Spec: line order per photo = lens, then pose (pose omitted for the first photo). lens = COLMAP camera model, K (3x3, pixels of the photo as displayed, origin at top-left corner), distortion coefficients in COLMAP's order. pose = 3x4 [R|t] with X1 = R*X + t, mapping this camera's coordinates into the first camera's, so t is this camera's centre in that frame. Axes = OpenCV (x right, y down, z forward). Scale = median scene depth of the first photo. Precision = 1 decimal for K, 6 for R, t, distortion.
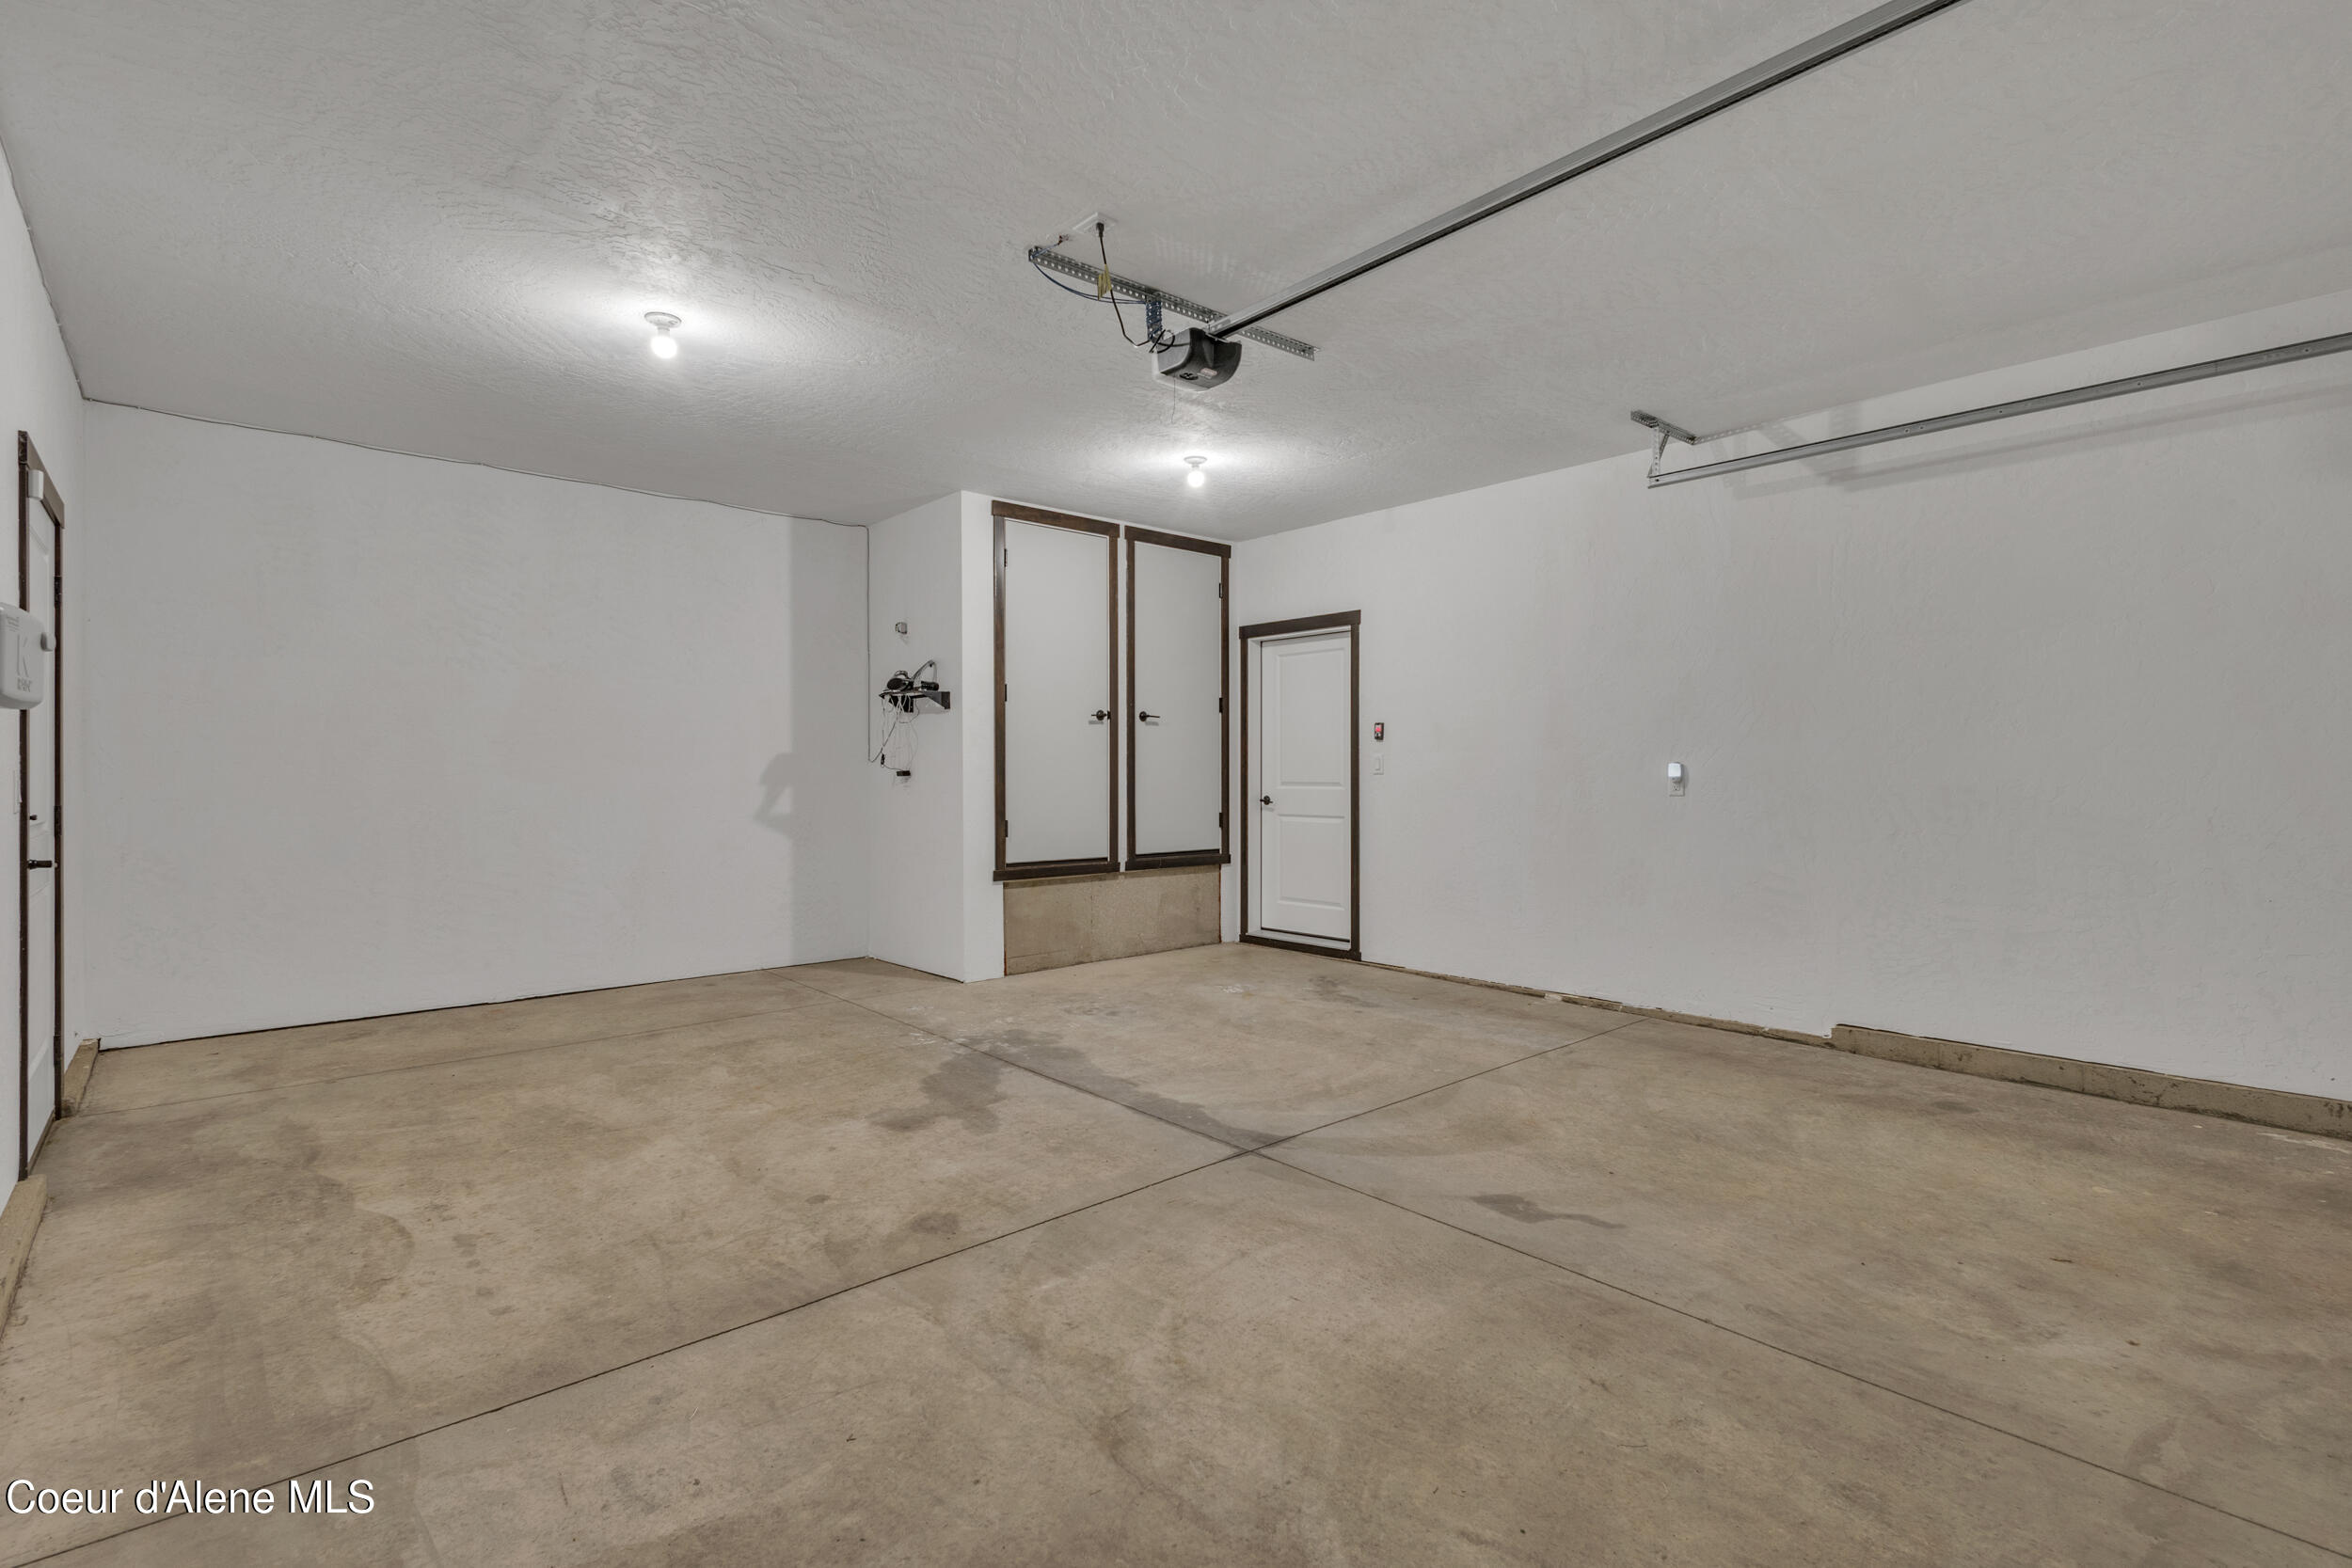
lens RADIAL K [[1089.6, 0, 1173.6], [0, 1089.6, 766.4], [0, 0, 1]] dist [0.007476, -0.000410]
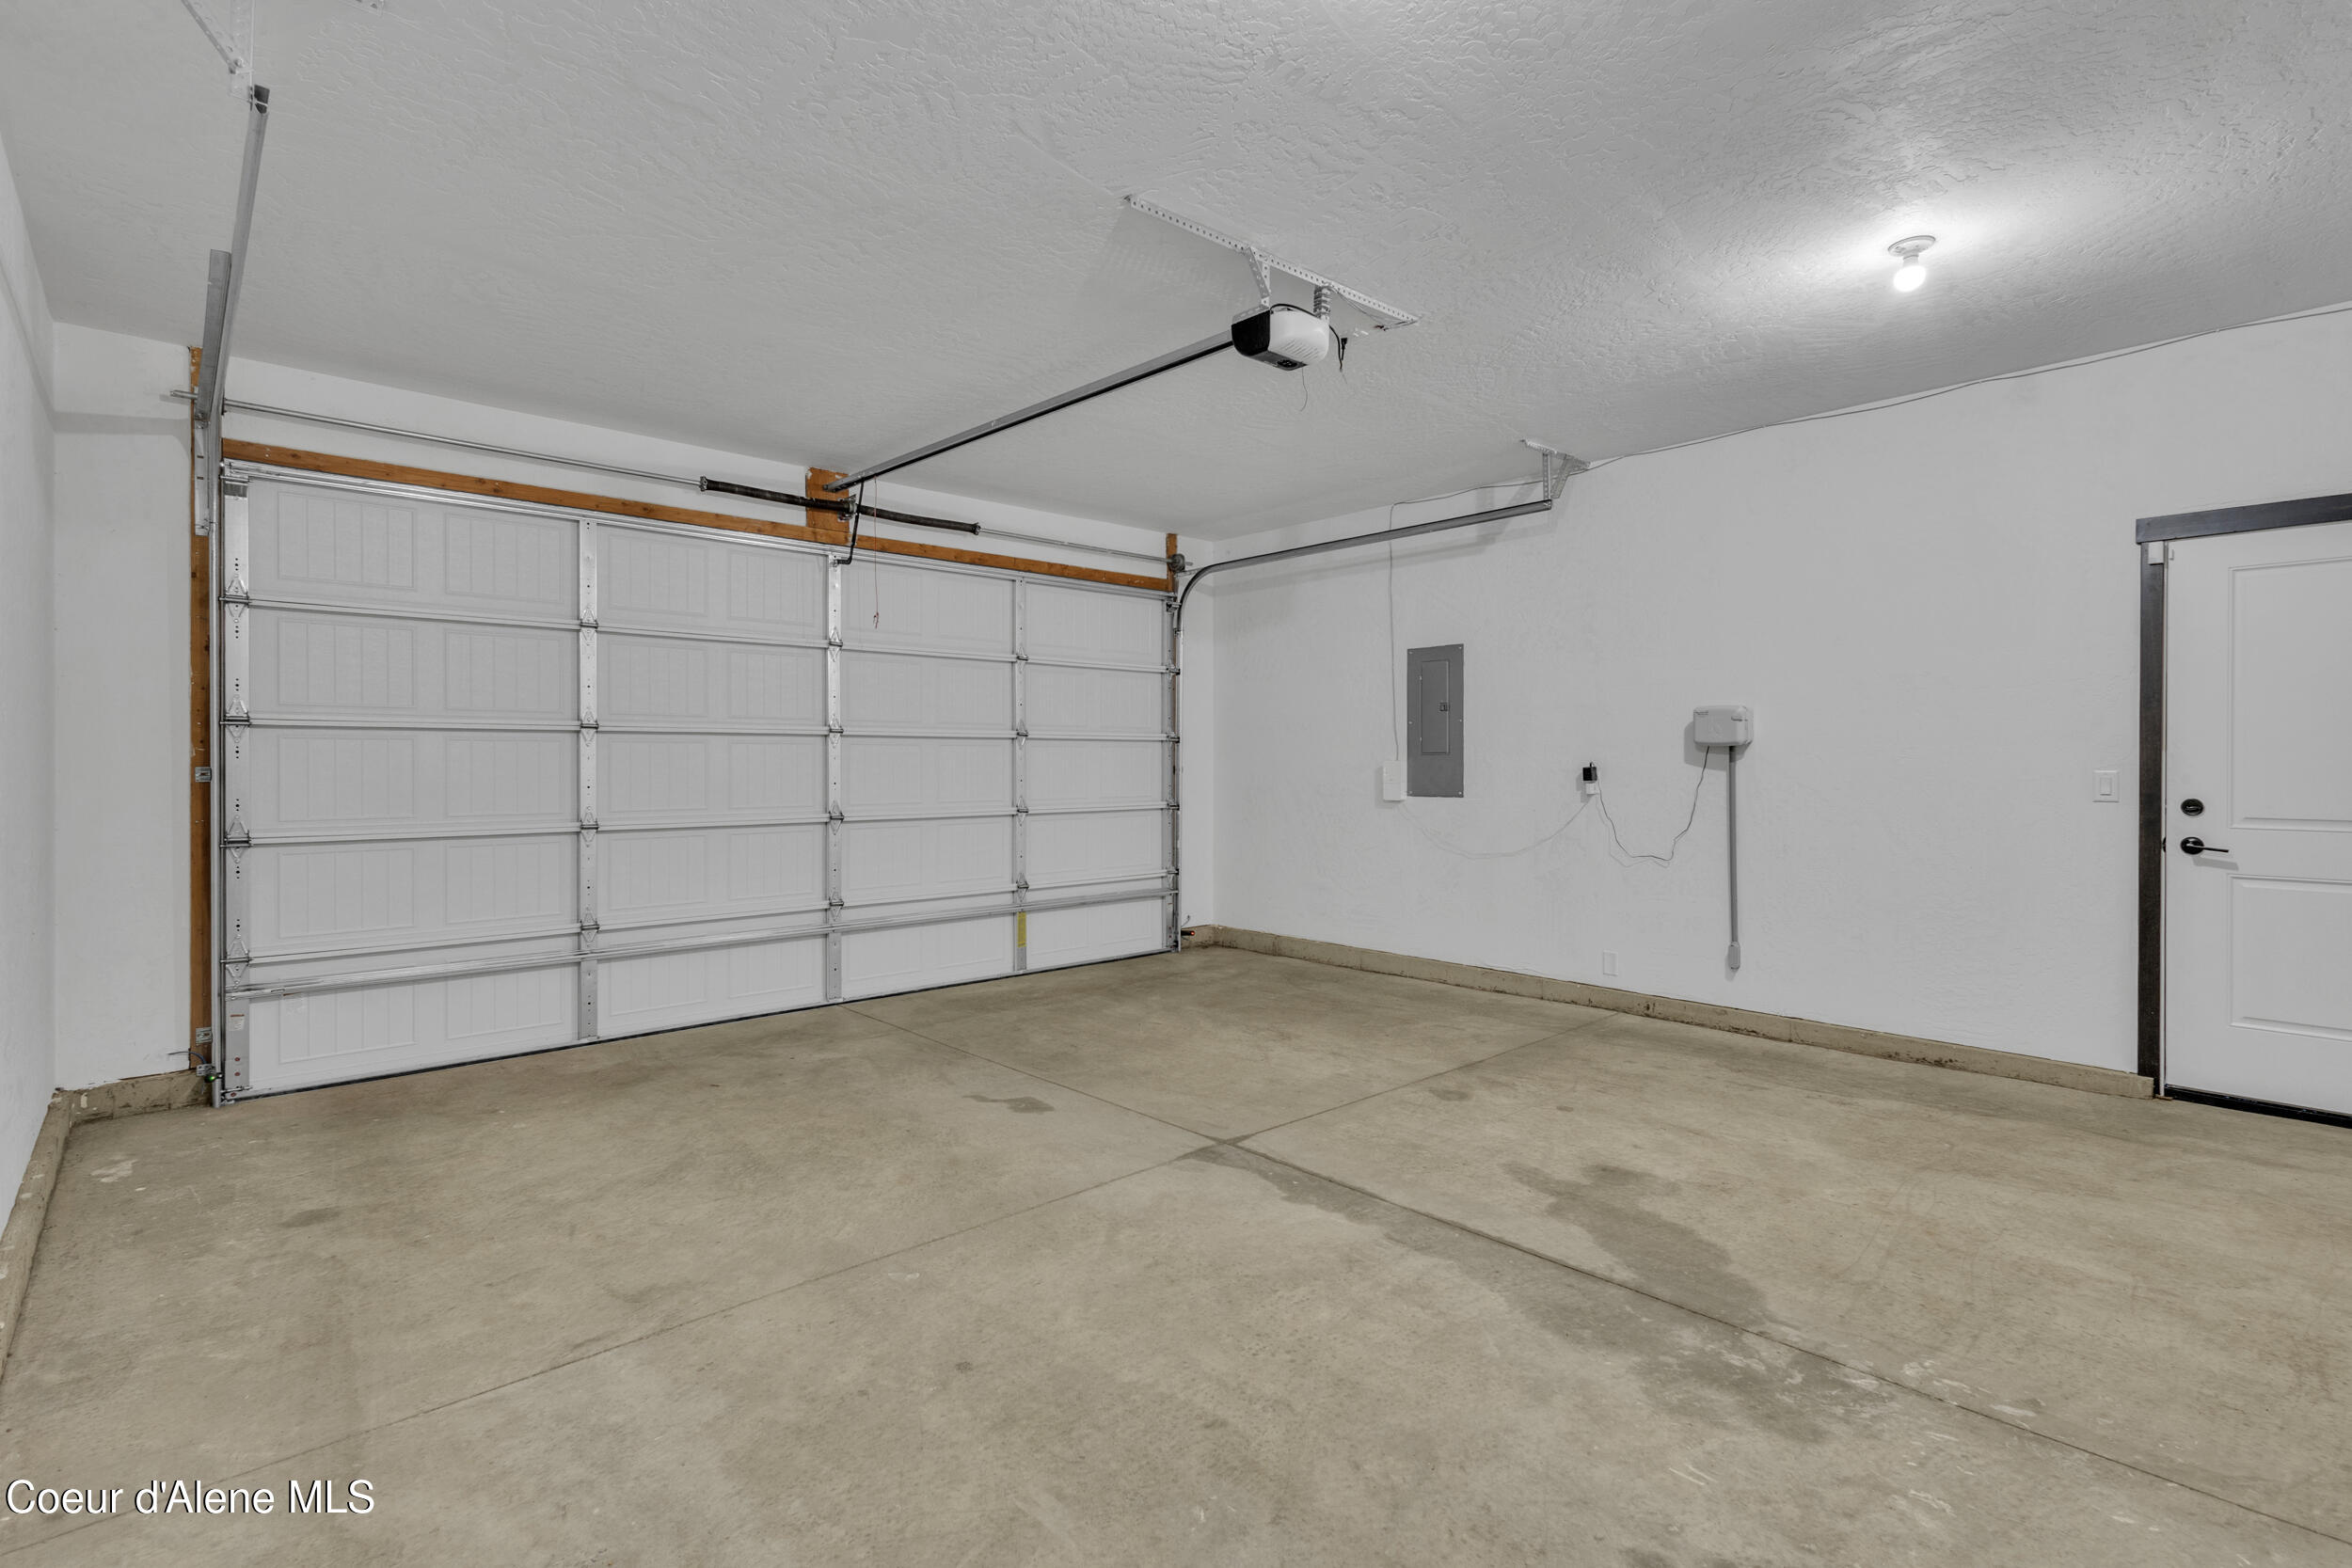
lens RADIAL K [[1089.6, 0, 1173.6], [0, 1089.6, 766.4], [0, 0, 1]] dist [0.007476, -0.000410]
pose [[-0.999927, 0.003509, -0.011582, 0.124055], [0.003526, 0.999993, -0.001493, -0.003450], [0.011576, -0.001534, -0.999932, 1.935479]]
